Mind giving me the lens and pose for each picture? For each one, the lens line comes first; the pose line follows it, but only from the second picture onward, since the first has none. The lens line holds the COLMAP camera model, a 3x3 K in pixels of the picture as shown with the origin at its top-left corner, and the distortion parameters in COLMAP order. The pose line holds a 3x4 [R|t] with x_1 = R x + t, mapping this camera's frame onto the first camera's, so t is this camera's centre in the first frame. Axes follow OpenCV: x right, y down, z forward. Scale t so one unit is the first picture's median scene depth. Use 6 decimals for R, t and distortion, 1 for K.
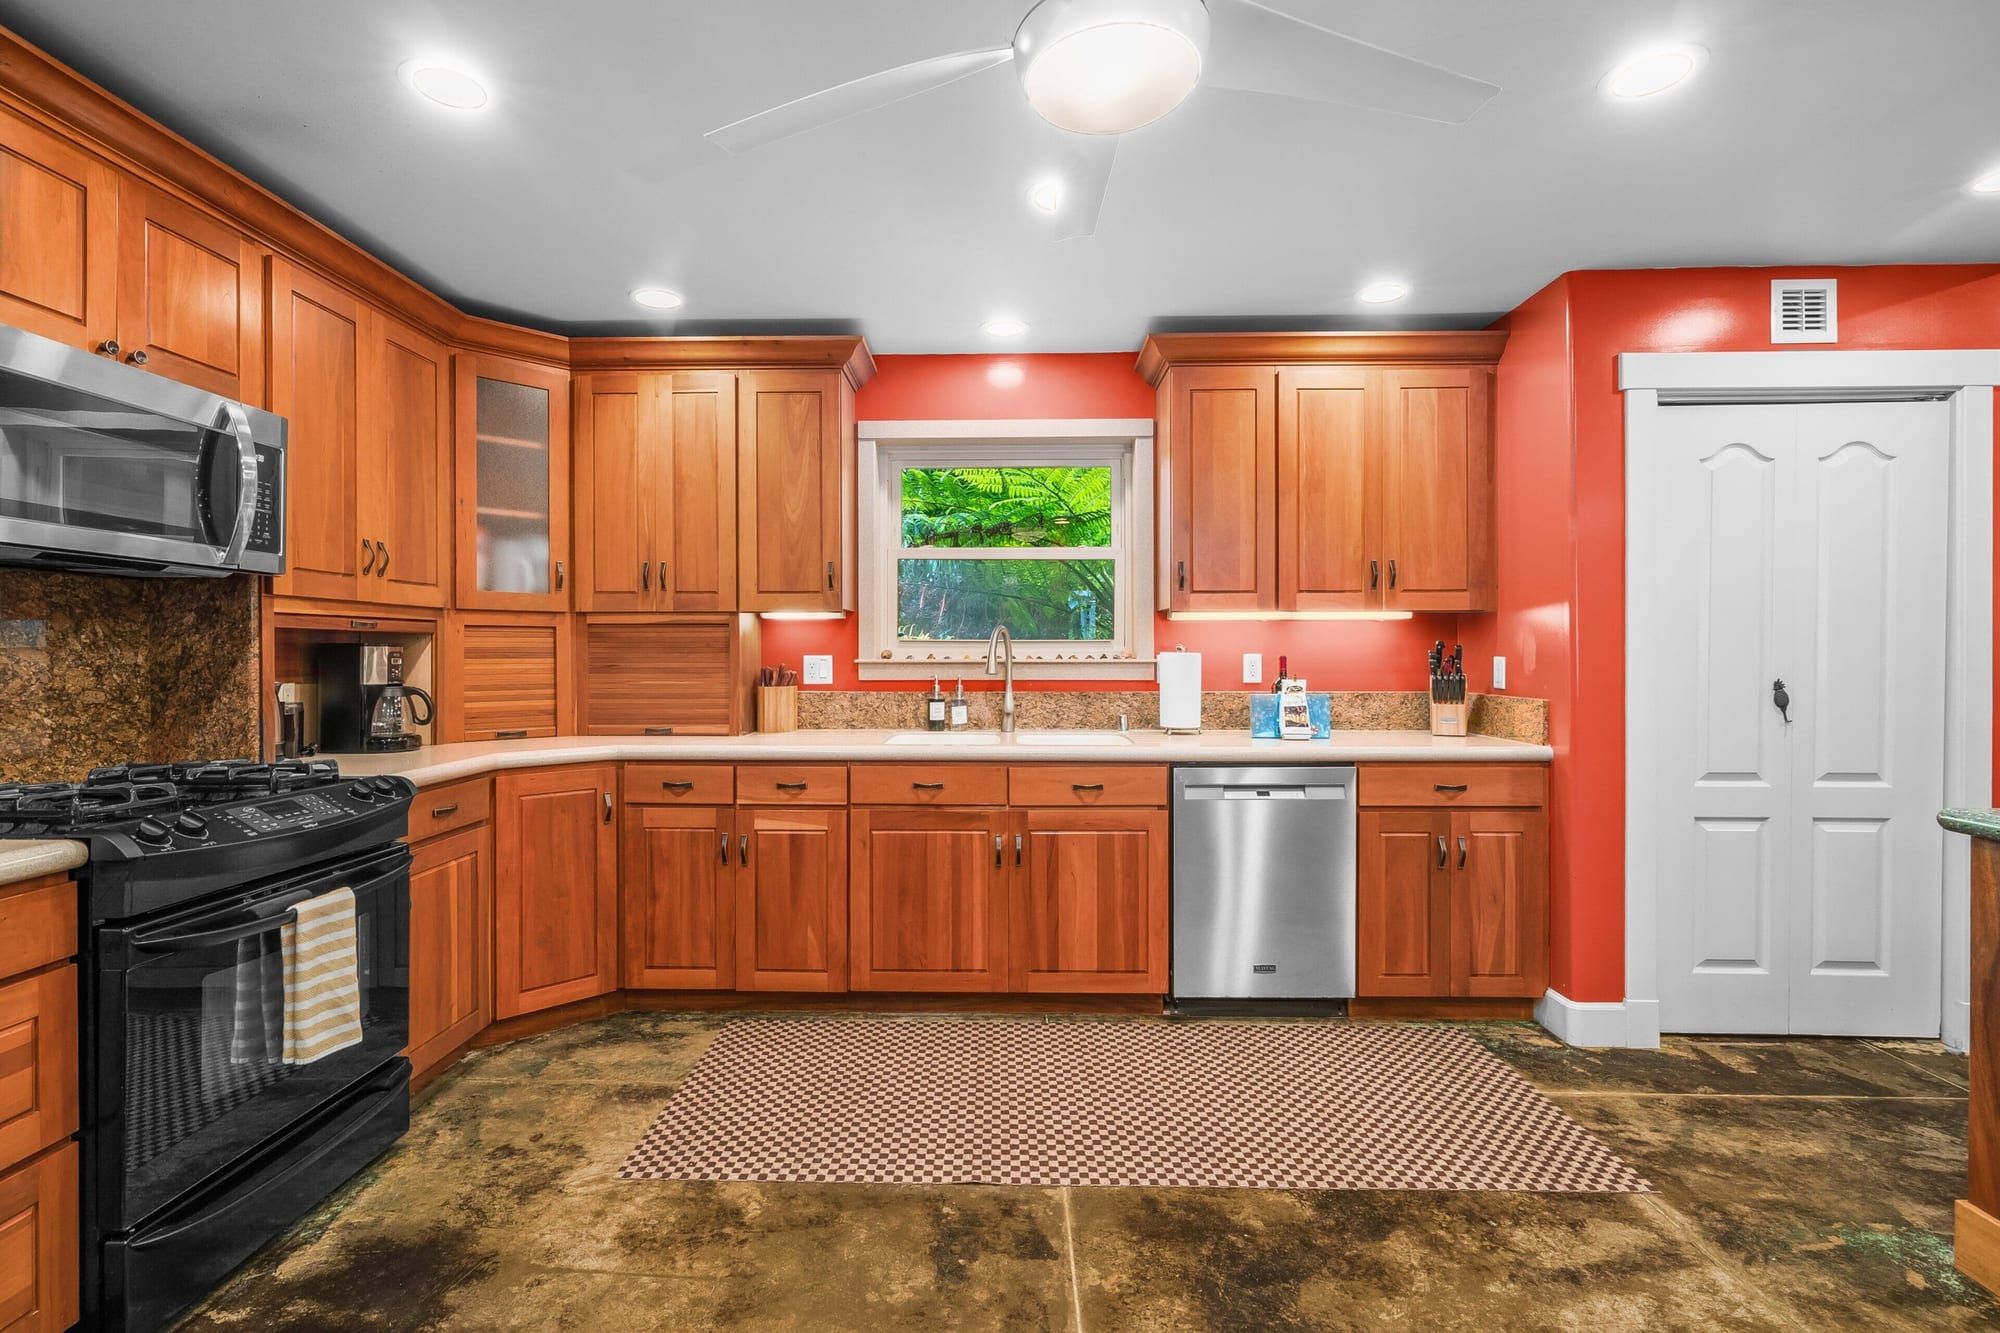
lens RADIAL K [[908.8, 0, 987.2], [0, 908.8, 657.6], [0, 0, 1]] dist [-0.004355, 0.000040]
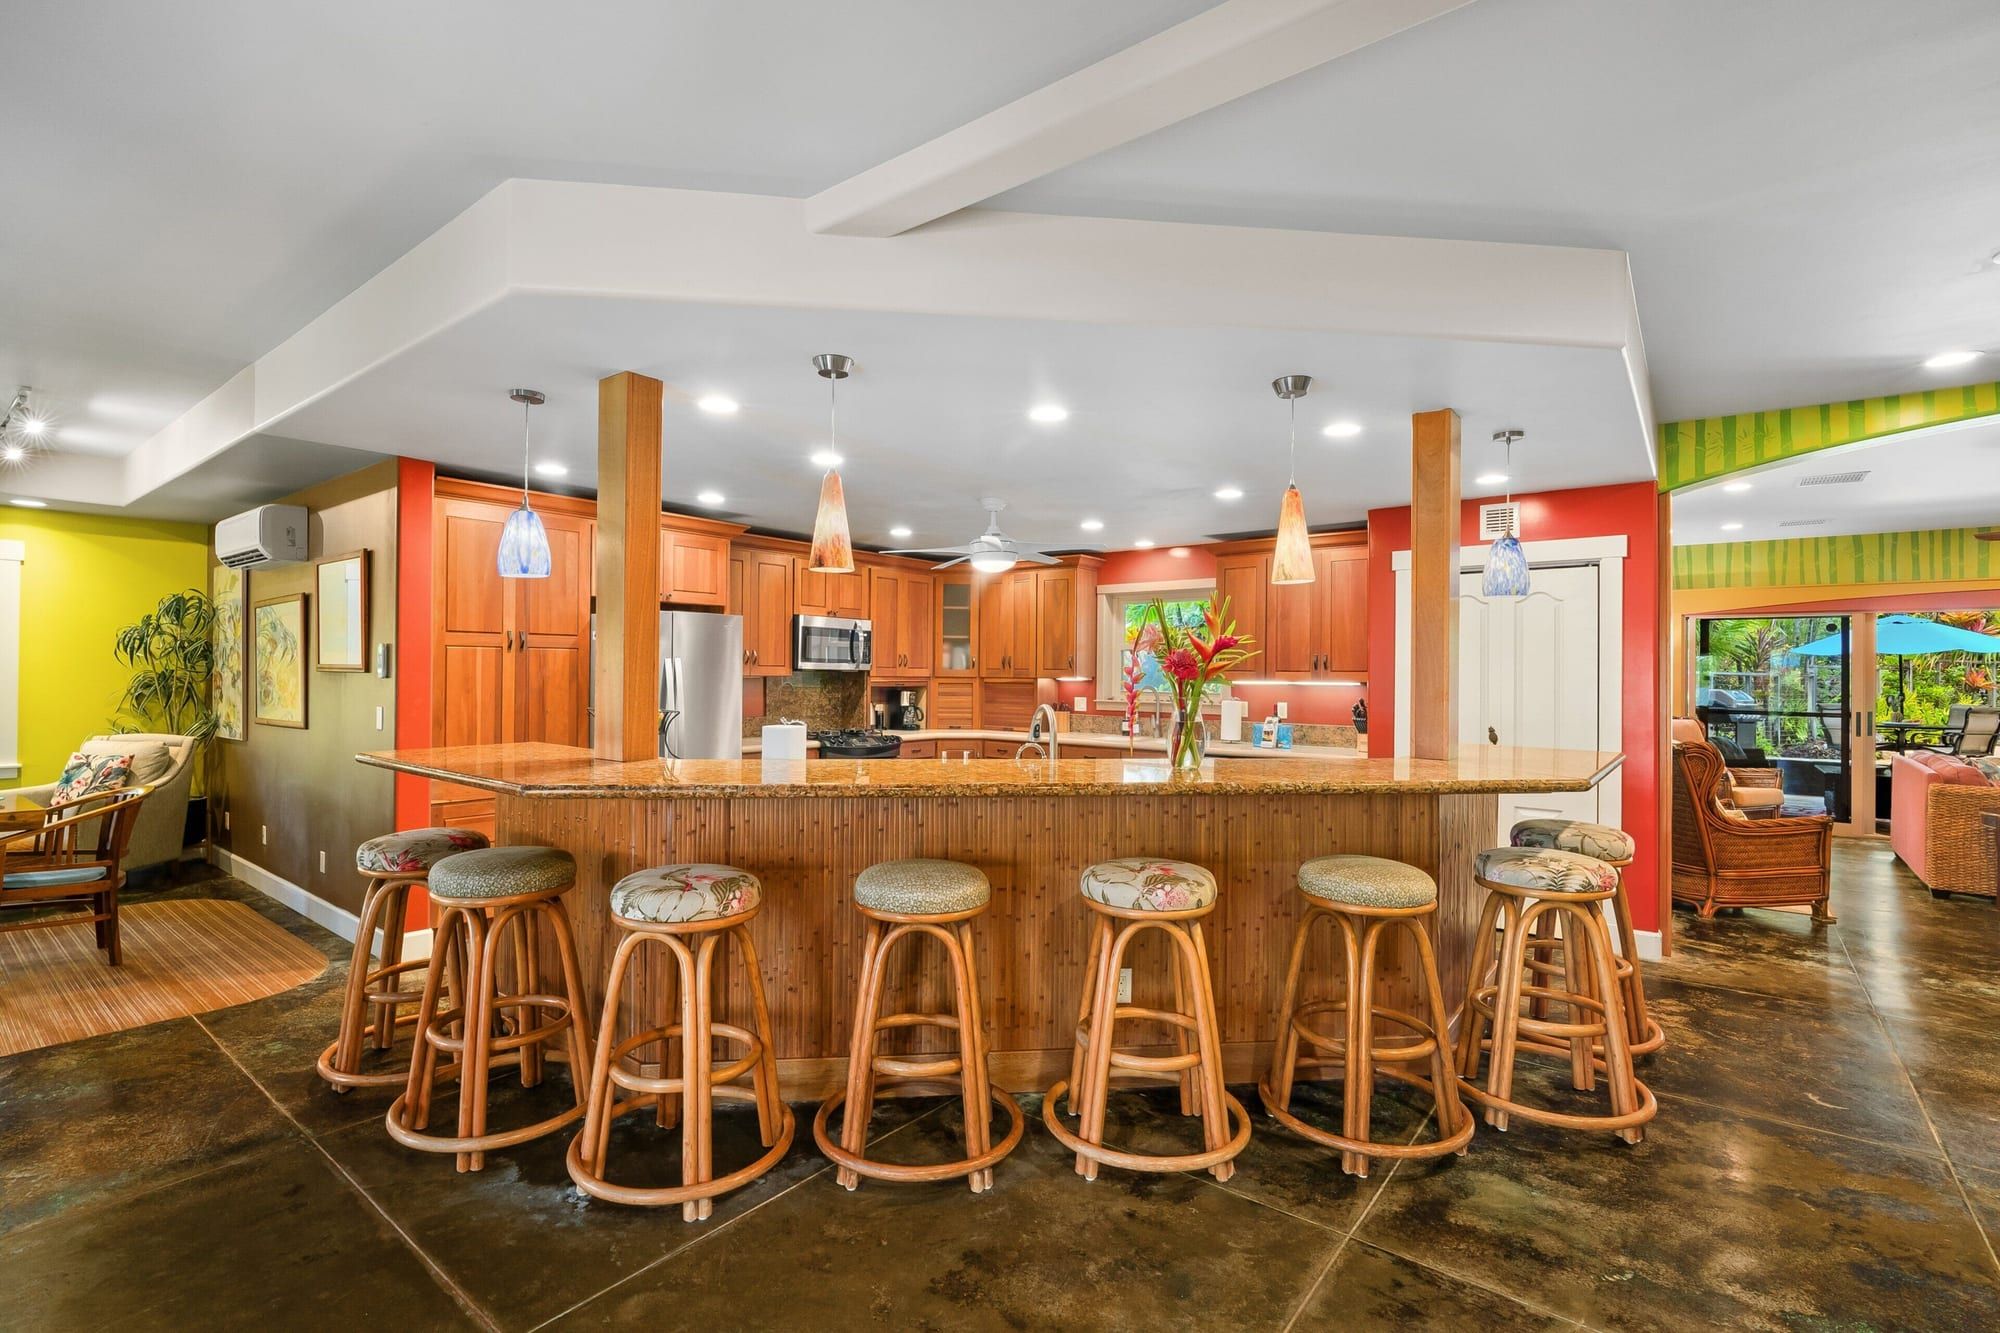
lens RADIAL K [[908.8, 0, 1002.3], [0, 908.8, 670.6], [0, 0, 1]] dist [-0.004355, 0.000040]
pose [[0.804565, 0.007126, -0.593821, 1.336373], [-0.015211, 0.999847, -0.008611, -0.063694], [0.593669, 0.015960, 0.804551, -1.164671]]
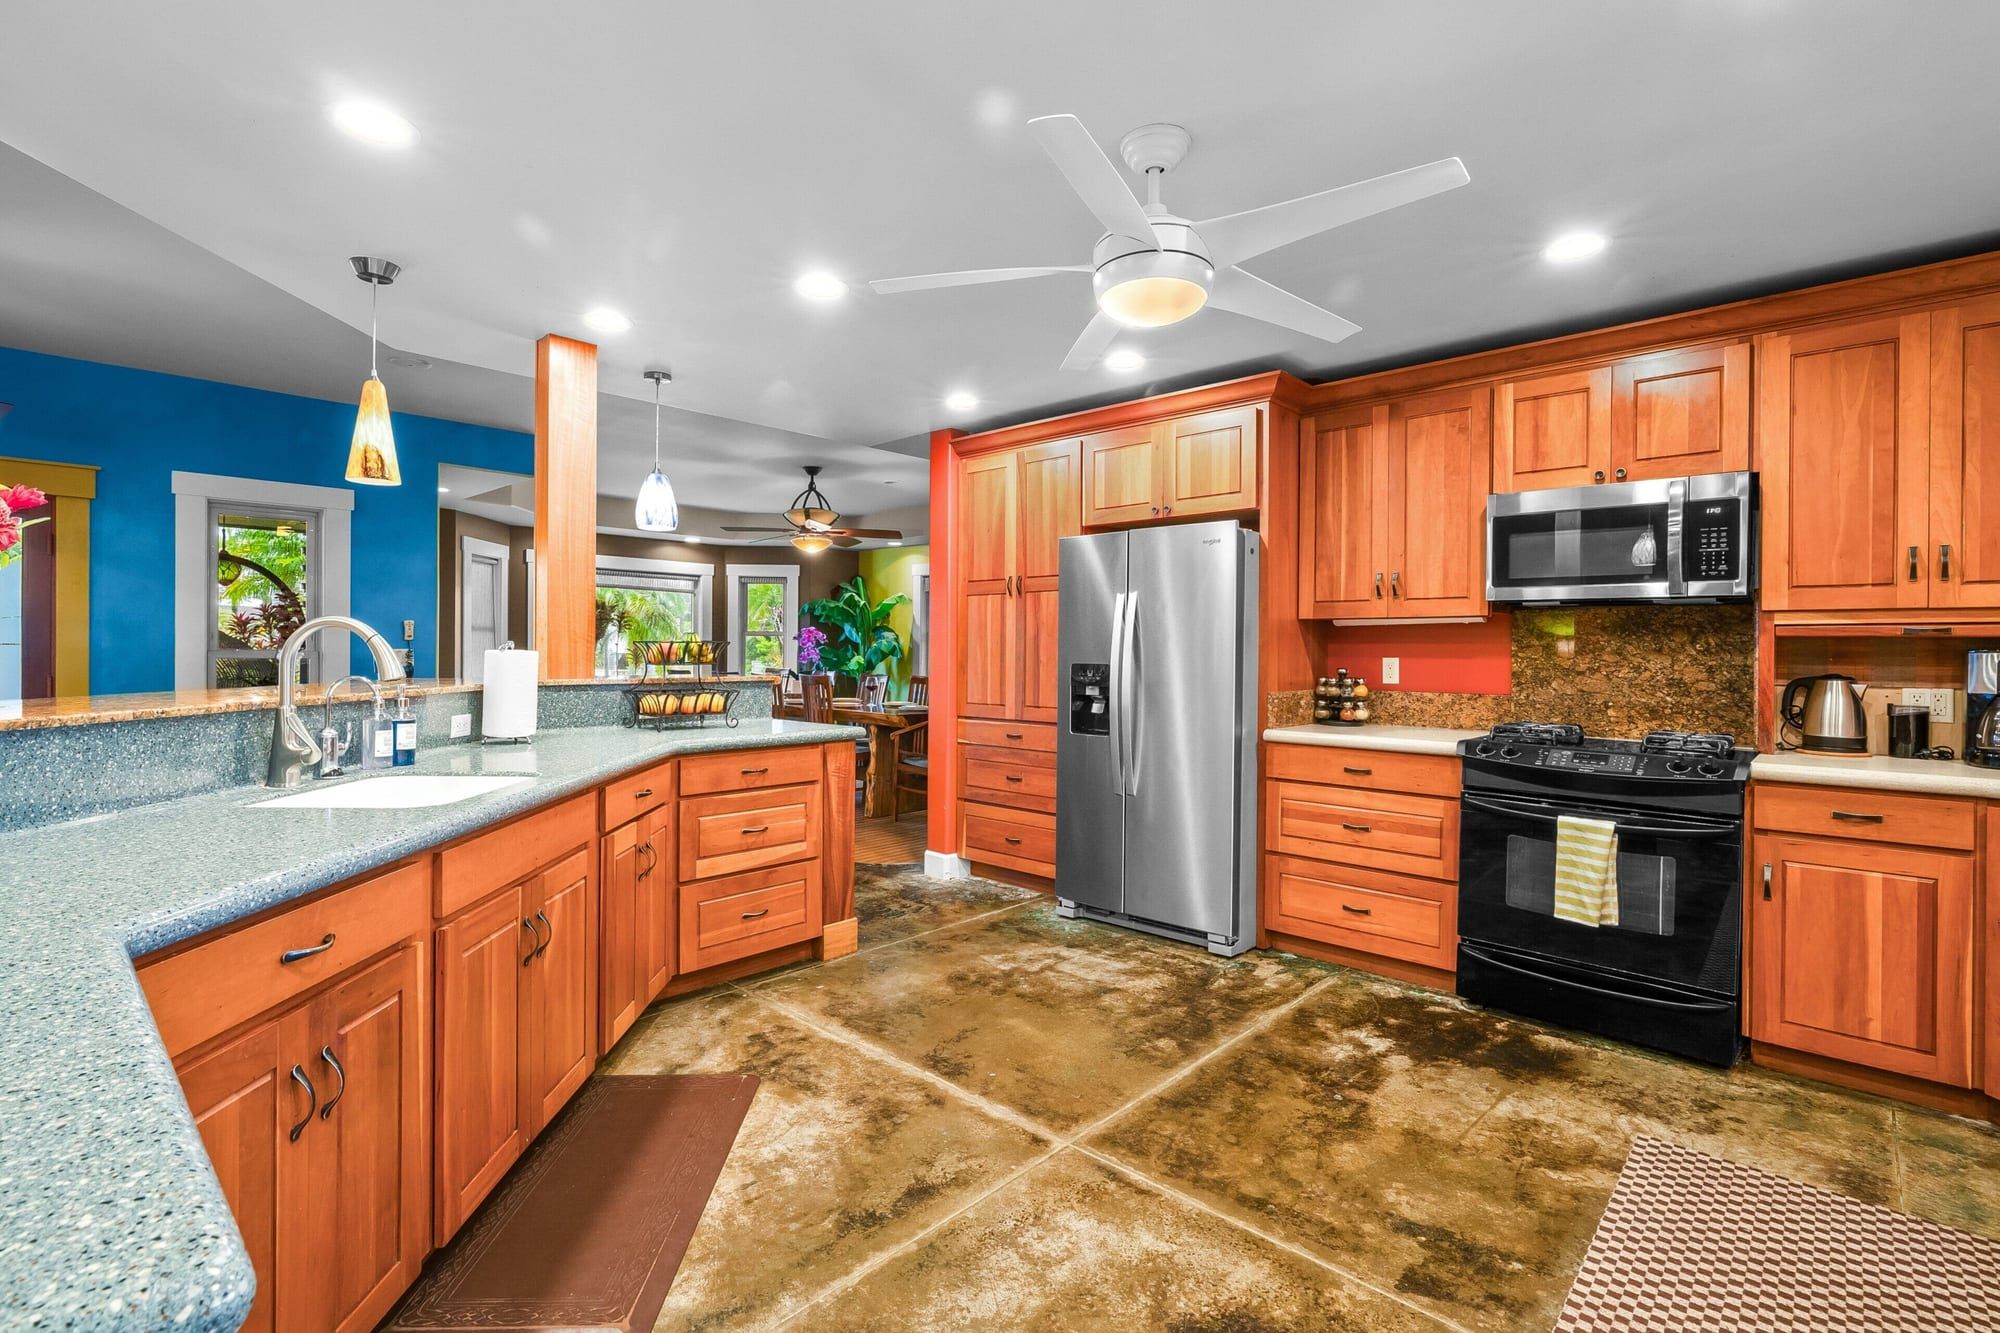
lens RADIAL K [[908.8, 0, 997.4], [0, 908.8, 655.3], [0, 0, 1]] dist [-0.004355, 0.000040]
pose [[-0.654820, -0.000841, -0.755785, 0.788063], [-0.014850, 0.999821, 0.011754, -0.006675], [0.755639, 0.018920, -0.654715, 0.950408]]
